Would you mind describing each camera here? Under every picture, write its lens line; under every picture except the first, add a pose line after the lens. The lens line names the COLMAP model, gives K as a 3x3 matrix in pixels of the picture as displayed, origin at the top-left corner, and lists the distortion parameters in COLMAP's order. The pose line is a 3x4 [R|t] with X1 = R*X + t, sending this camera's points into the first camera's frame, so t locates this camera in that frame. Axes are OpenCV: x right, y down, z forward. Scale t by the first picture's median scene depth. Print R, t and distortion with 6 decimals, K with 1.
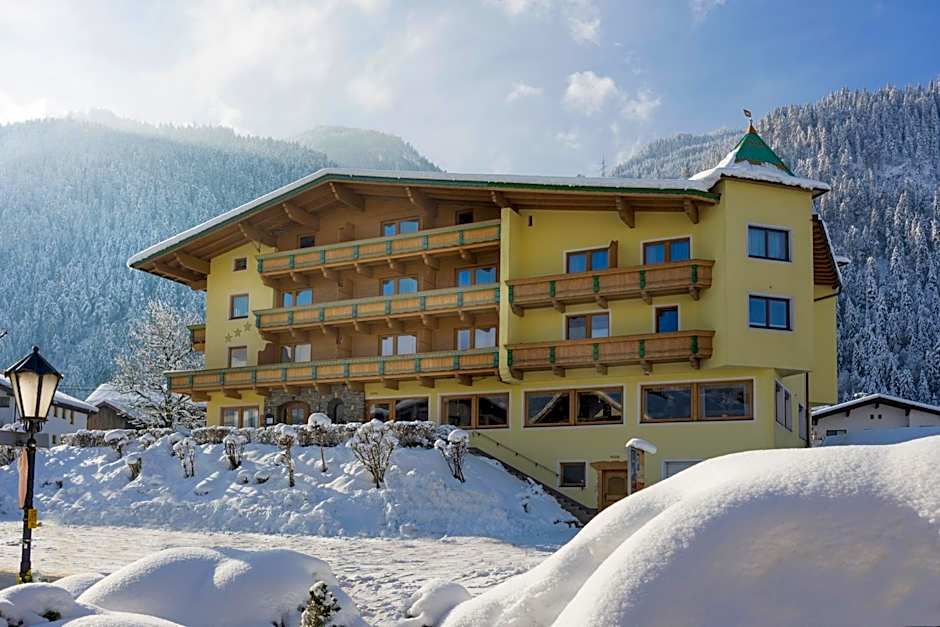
lens RADIAL K [[870.7, 0, 469.8], [0, 870.7, 369.8], [0, 0, 1]] dist [-0.008405, -0.002804]
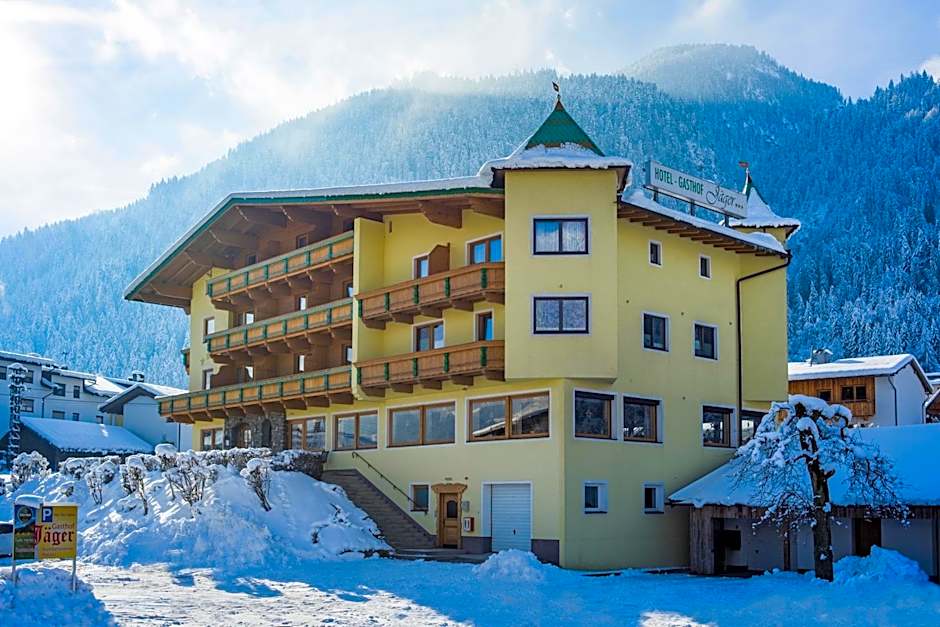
lens RADIAL K [[1049.7, 0, 470.0], [0, 1049.7, 313.5], [0, 0, 1]] dist [-0.013792, -0.013286]
pose [[0.921328, -0.079637, -0.380543, 0.588297], [0.070799, 0.996797, -0.037193, -0.029950], [0.382286, 0.007325, 0.924015, -0.018916]]
